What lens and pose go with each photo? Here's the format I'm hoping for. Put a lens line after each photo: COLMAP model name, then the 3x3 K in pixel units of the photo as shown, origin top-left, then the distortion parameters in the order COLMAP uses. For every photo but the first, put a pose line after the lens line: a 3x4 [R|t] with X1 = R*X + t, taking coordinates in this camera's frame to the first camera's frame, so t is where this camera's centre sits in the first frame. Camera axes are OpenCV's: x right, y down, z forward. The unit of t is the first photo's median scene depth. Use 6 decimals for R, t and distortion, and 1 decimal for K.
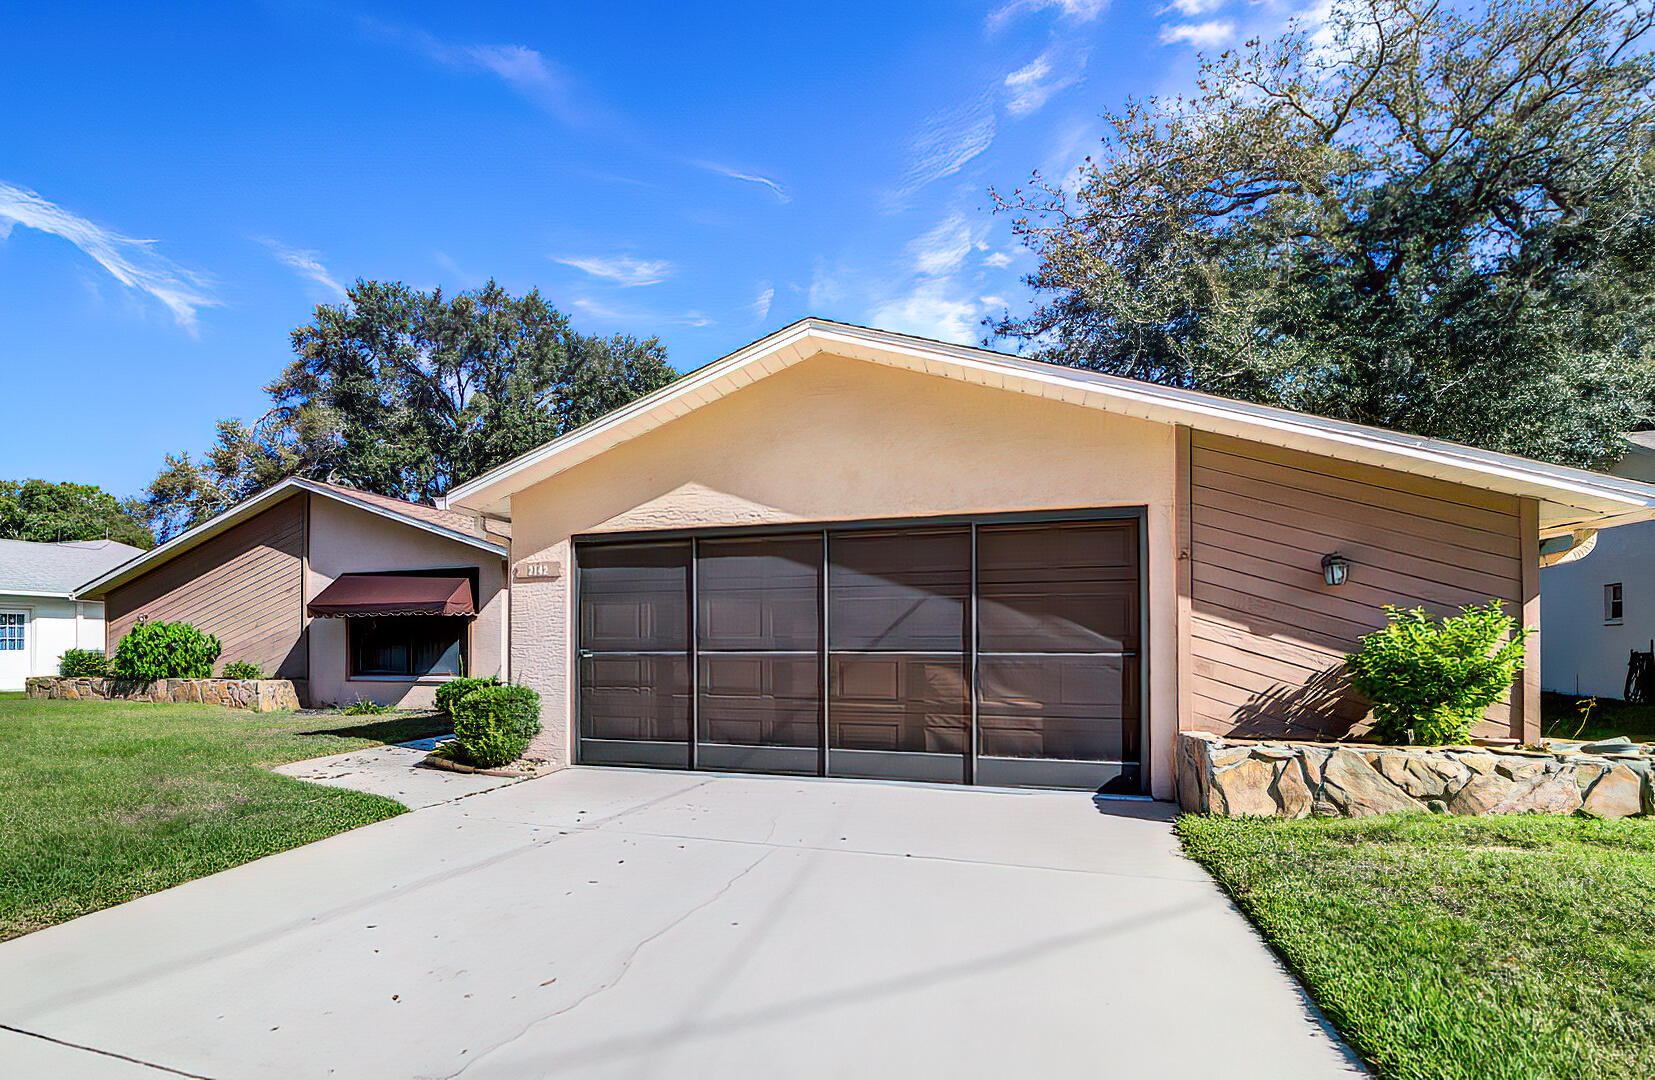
lens RADIAL K [[782.3, 0, 801.0], [0, 782.3, 605.6], [0, 0, 1]] dist [-0.004290, -0.000017]
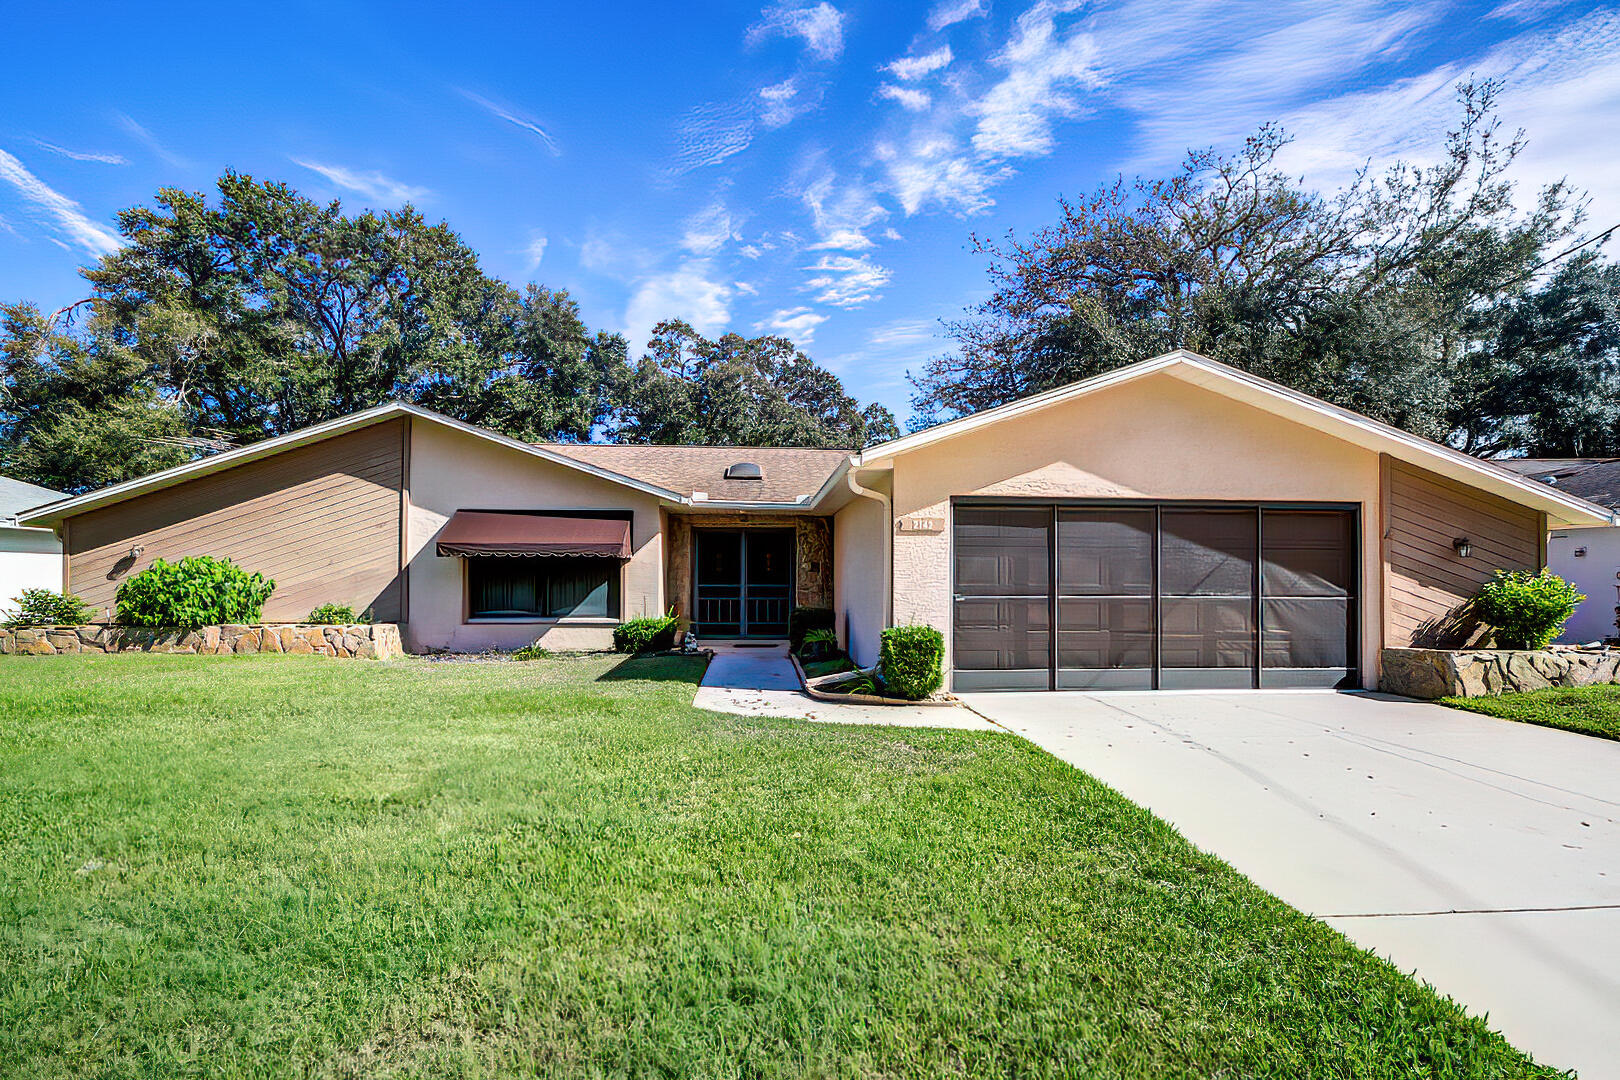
lens RADIAL K [[674.3, 0, 811.4], [0, 674.3, 591.1], [0, 0, 1]] dist [-0.000820, -0.000016]
pose [[0.923773, 0.000005, 0.382942, -0.868309], [-0.024599, 0.997935, 0.059329, -0.003670], [-0.382151, -0.064226, 0.921865, 0.147846]]
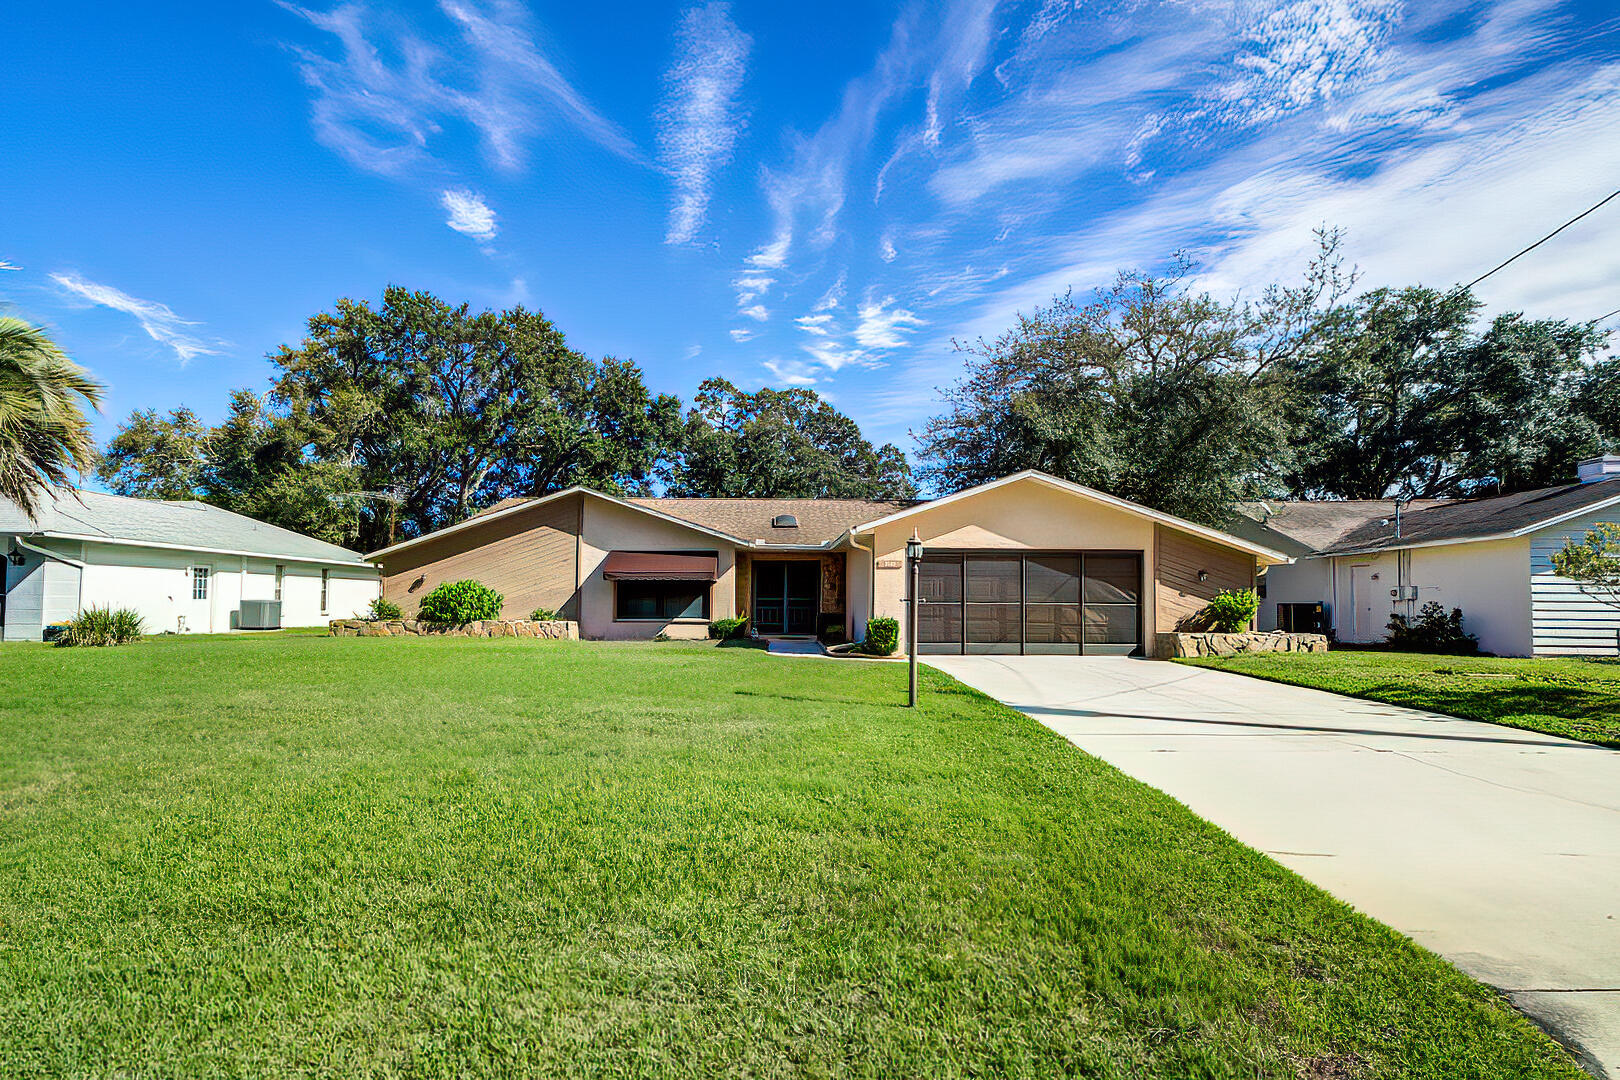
lens RADIAL K [[674.3, 0, 811.4], [0, 674.3, 591.1], [0, 0, 1]] dist [-0.000820, -0.000016]
pose [[0.936023, 0.012577, 0.351713, -1.182004], [-0.024910, 0.999222, 0.030562, -0.022396], [-0.351055, -0.037367, 0.935609, -0.638709]]
